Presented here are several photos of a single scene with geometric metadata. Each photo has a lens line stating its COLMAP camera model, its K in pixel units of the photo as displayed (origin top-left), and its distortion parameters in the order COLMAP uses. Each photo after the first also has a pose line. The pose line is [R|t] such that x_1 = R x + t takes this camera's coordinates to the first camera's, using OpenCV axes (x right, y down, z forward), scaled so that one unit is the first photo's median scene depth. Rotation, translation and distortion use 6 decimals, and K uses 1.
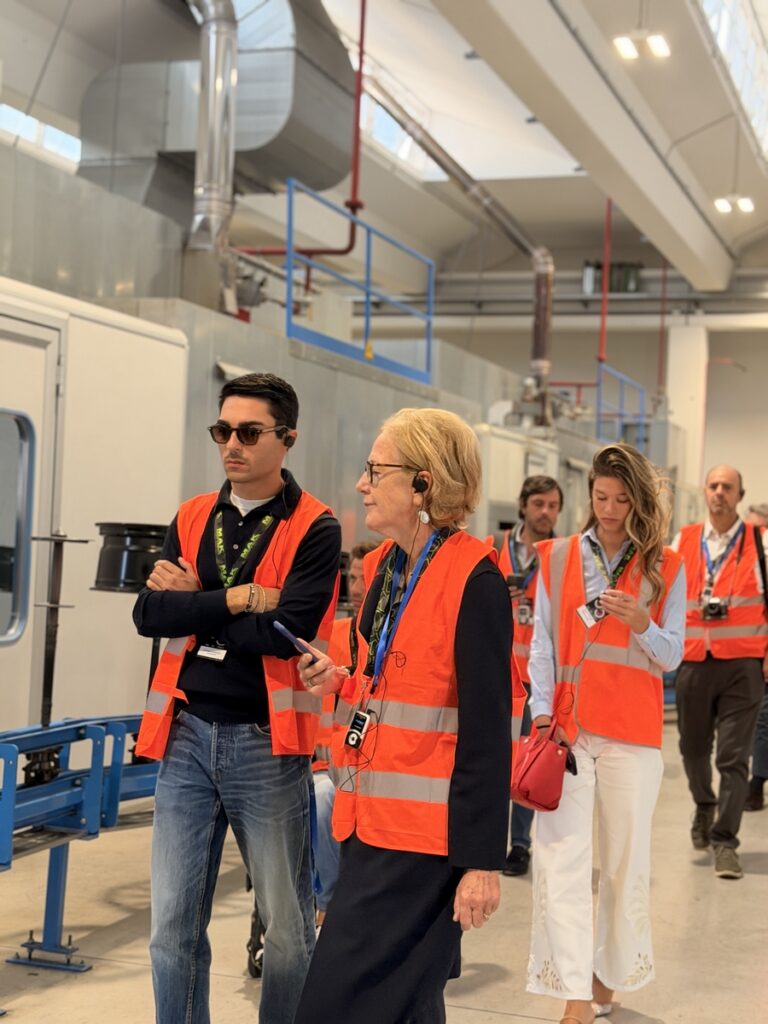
lens RADIAL K [[1574.8, 0, 384.0], [0, 1574.8, 512.0], [0, 0, 1]] dist [0.014038, 0.024874]
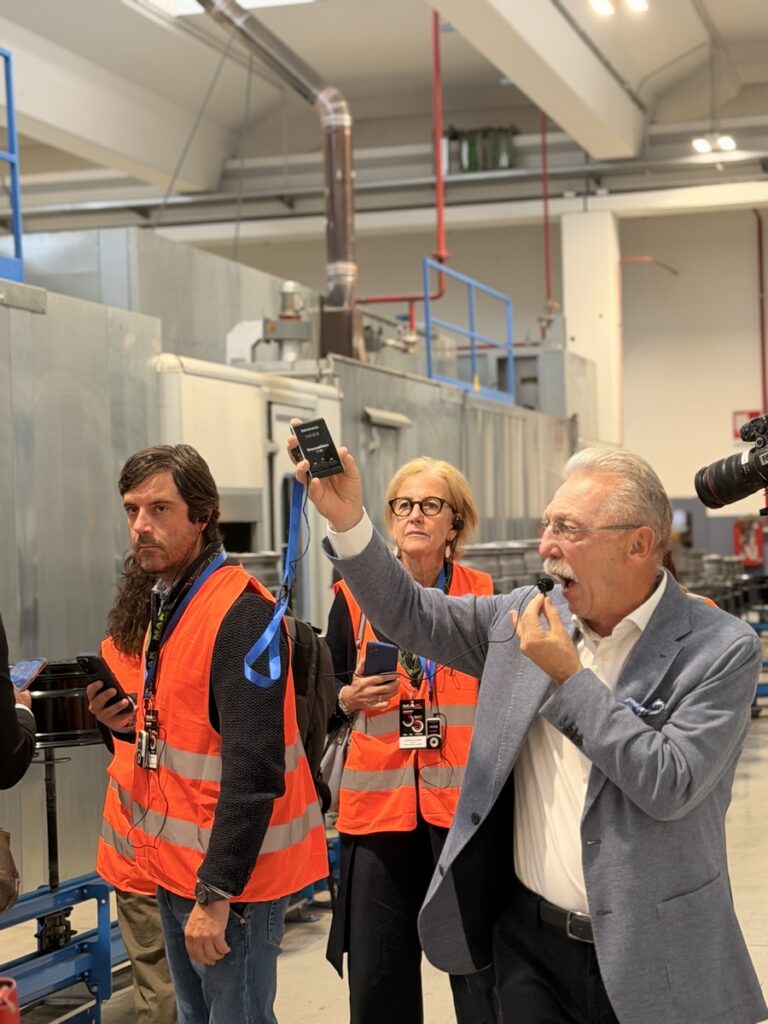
lens RADIAL K [[1952.5, 0, 384.0], [0, 1952.5, 512.0], [0, 0, 1]] dist [-0.001823, -0.122939]
pose [[0.996110, -0.070093, 0.053398, 0.050831], [0.069739, 0.997529, 0.008462, 0.000032], [-0.053859, -0.004705, 0.998537, 0.152258]]
